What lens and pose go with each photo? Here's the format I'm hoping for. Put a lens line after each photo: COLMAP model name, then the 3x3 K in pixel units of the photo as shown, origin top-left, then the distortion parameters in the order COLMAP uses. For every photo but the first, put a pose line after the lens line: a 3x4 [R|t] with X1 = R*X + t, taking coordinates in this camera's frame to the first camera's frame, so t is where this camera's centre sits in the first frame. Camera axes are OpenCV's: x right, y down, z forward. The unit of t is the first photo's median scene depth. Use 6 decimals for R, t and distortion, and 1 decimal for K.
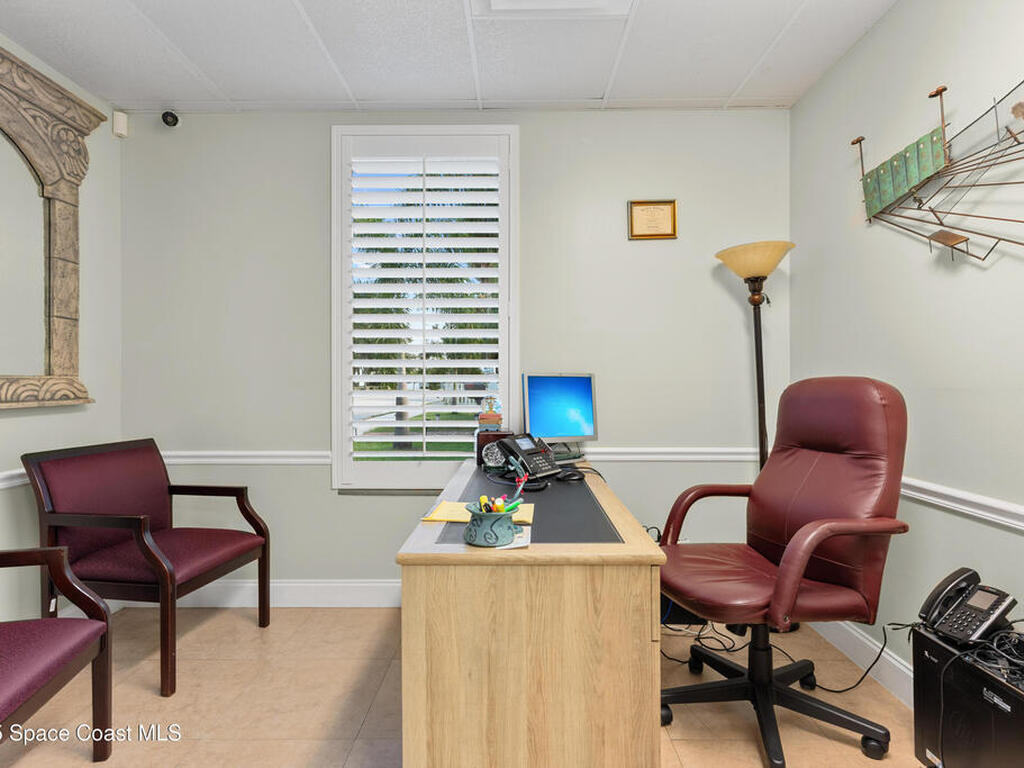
lens RADIAL K [[552.2, 0, 509.1], [0, 552.2, 381.1], [0, 0, 1]] dist [0.004067, -0.000298]
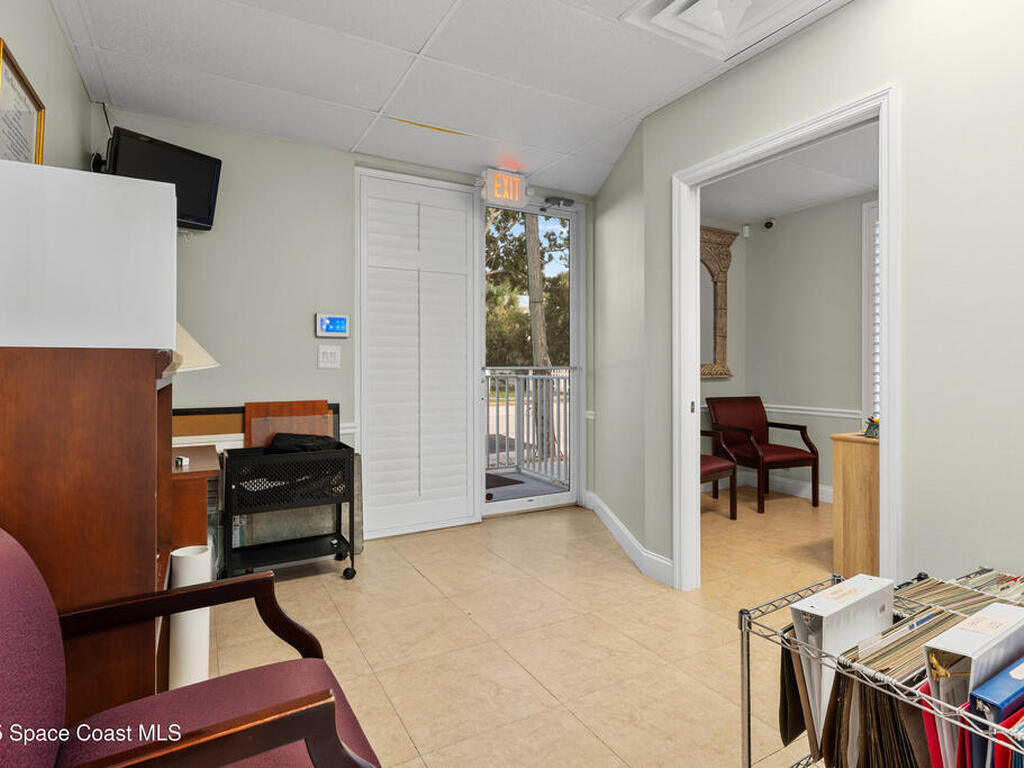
lens RADIAL K [[552.2, 0, 509.5], [0, 552.2, 374.8], [0, 0, 1]] dist [0.004067, -0.000298]
pose [[0.506385, 0.013950, -0.862194, 0.590219], [0.003646, 0.999826, 0.018318, -0.008956], [0.862300, -0.012420, 0.506246, -0.743364]]
